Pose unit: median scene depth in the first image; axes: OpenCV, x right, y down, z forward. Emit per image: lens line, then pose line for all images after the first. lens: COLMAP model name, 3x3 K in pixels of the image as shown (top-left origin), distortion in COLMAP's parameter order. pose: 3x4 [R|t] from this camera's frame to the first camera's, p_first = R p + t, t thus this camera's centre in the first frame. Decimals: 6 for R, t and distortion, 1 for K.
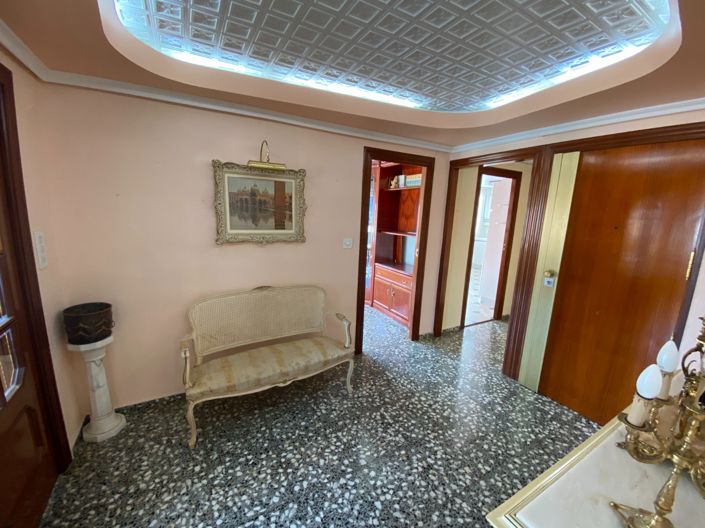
lens RADIAL K [[286.7, 0, 351.0], [0, 286.7, 264.9], [0, 0, 1]] dist [0.034573, -0.028905]
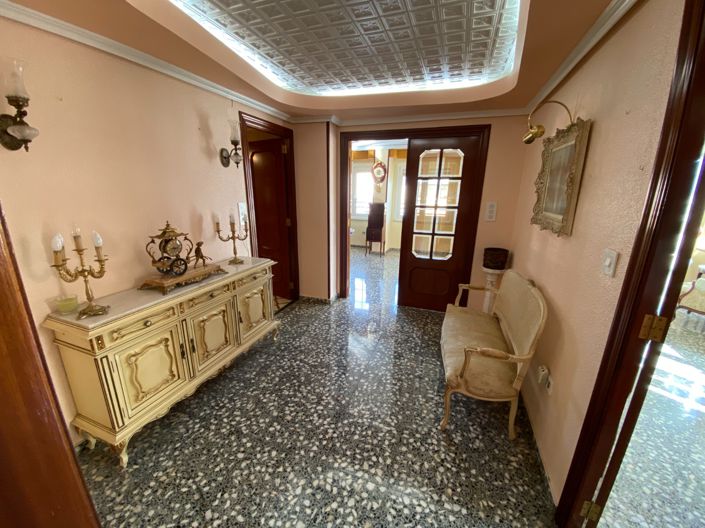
lens RADIAL K [[286.7, 0, 351.0], [0, 286.7, 264.9], [0, 0, 1]] dist [0.034573, -0.028905]
pose [[-0.760389, 0.122651, -0.637782, 0.720598], [-0.161874, 0.915225, 0.368998, -0.222112], [0.628972, 0.383822, -0.676073, 1.410969]]
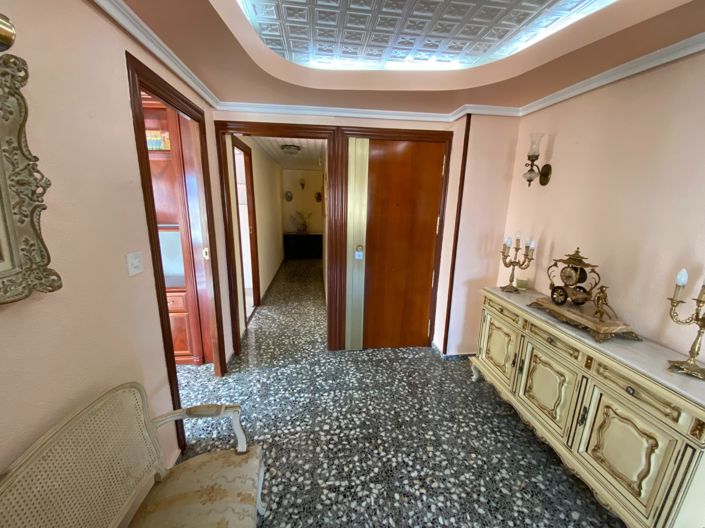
lens RADIAL K [[286.7, 0, 351.0], [0, 286.7, 264.9], [0, 0, 1]] dist [0.034573, -0.028905]
pose [[0.383150, -0.236339, 0.892939, -0.397161], [0.166874, 0.968517, 0.184739, -0.136240], [-0.908487, 0.078225, 0.410526, 0.662310]]
